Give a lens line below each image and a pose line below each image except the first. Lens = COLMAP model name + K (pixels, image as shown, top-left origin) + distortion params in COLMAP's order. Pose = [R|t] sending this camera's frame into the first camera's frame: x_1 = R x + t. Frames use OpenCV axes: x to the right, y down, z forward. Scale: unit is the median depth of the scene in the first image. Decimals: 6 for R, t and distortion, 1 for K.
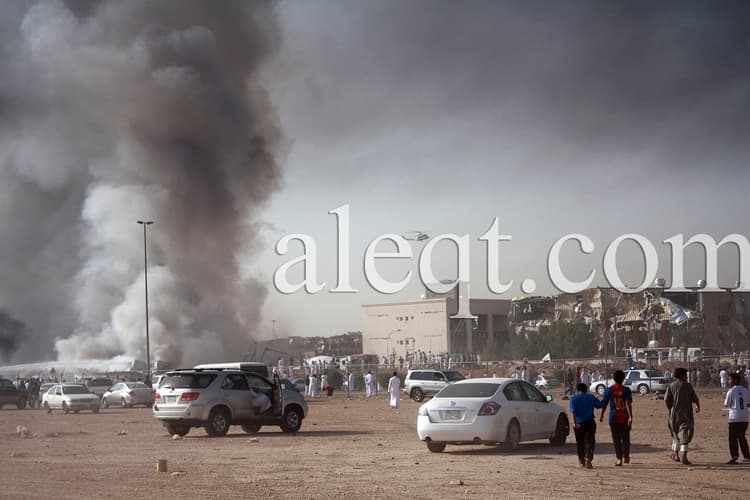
lens RADIAL K [[2231.5, 0, 375.0], [0, 2231.5, 250.0], [0, 0, 1]] dist [-0.106318, -0.077405]
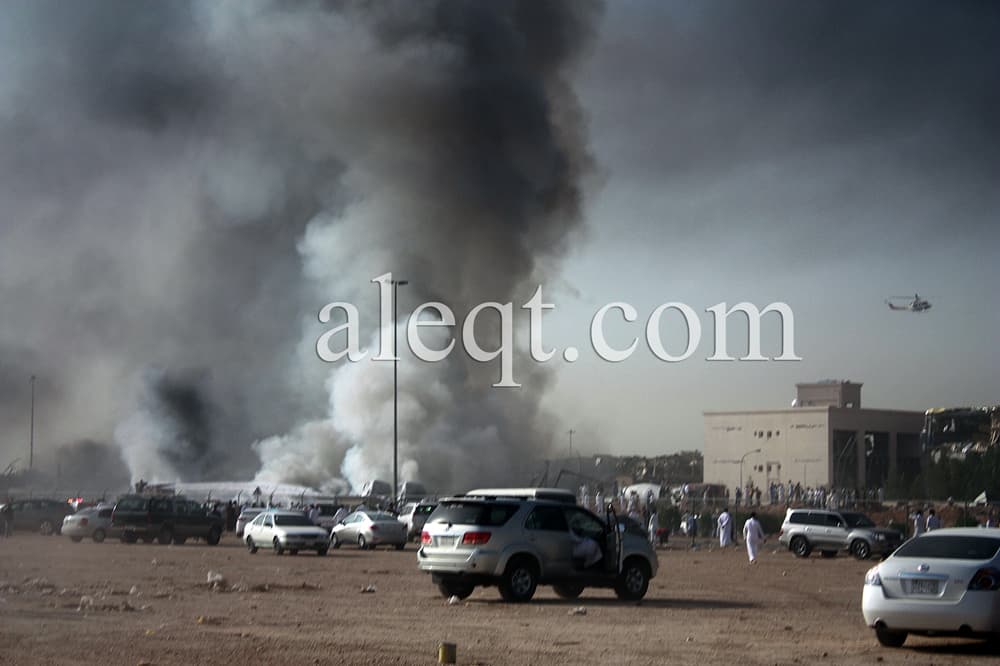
lens RADIAL K [[2975.3, 0, 500.0], [0, 2975.3, 333.0], [0, 0, 1]] dist [-0.106318, -0.077405]
pose [[0.997508, 0.034513, -0.061539, -0.018337], [-0.034718, 0.999395, -0.002269, 0.005862], [0.061424, 0.004399, 0.998102, 0.101931]]
